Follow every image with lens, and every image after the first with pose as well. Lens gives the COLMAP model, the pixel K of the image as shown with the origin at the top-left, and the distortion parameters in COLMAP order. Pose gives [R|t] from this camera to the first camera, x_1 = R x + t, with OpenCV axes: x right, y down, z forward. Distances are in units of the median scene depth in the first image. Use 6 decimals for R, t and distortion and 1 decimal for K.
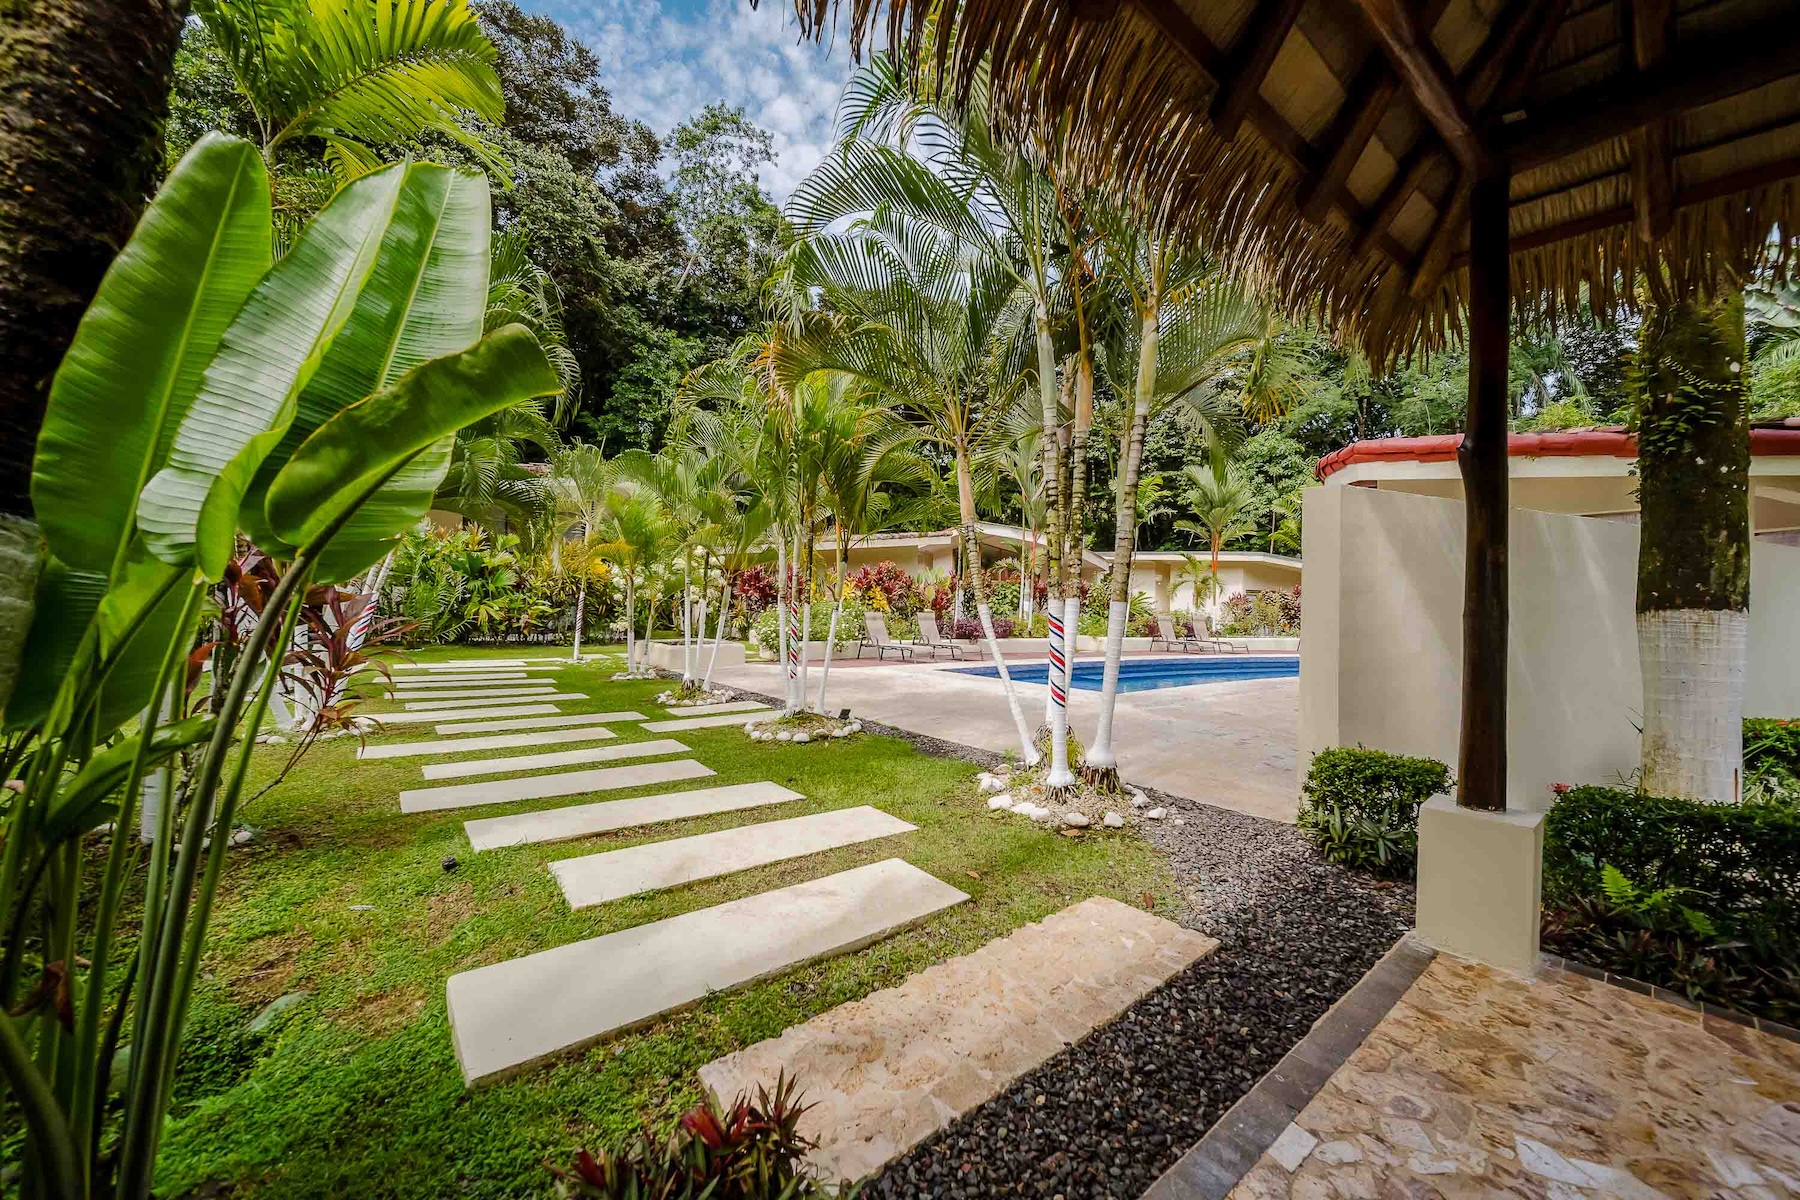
lens RADIAL K [[643.1, 0, 900.0], [0, 643.1, 600.0], [0, 0, 1]] dist [0.000149, -0.000014]
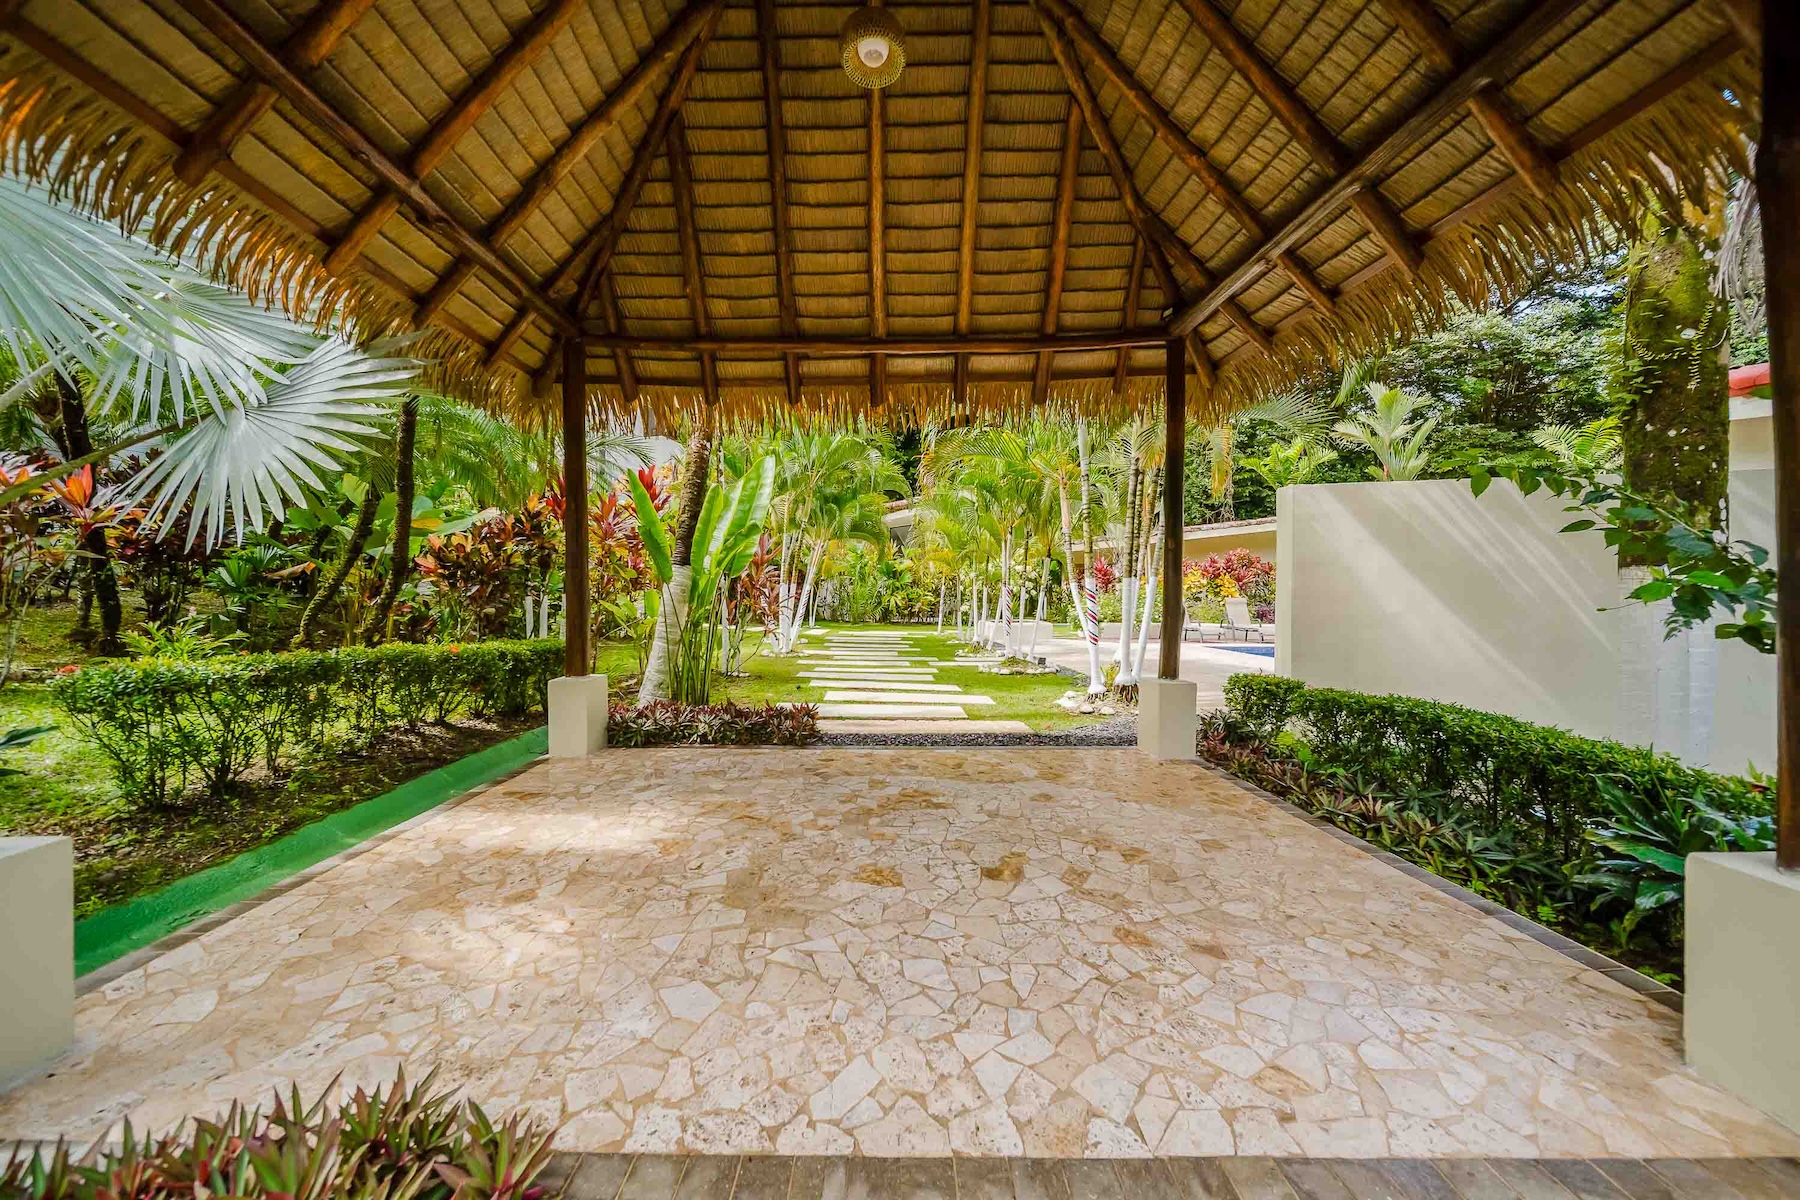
lens RADIAL K [[643.1, 0, 900.0], [0, 643.1, 600.0], [0, 0, 1]] dist [0.000149, -0.000014]
pose [[0.797831, -0.012620, -0.602749, 0.294950], [0.017323, 0.999848, 0.001996, 0.015490], [0.602632, -0.012033, 0.797928, -0.201221]]
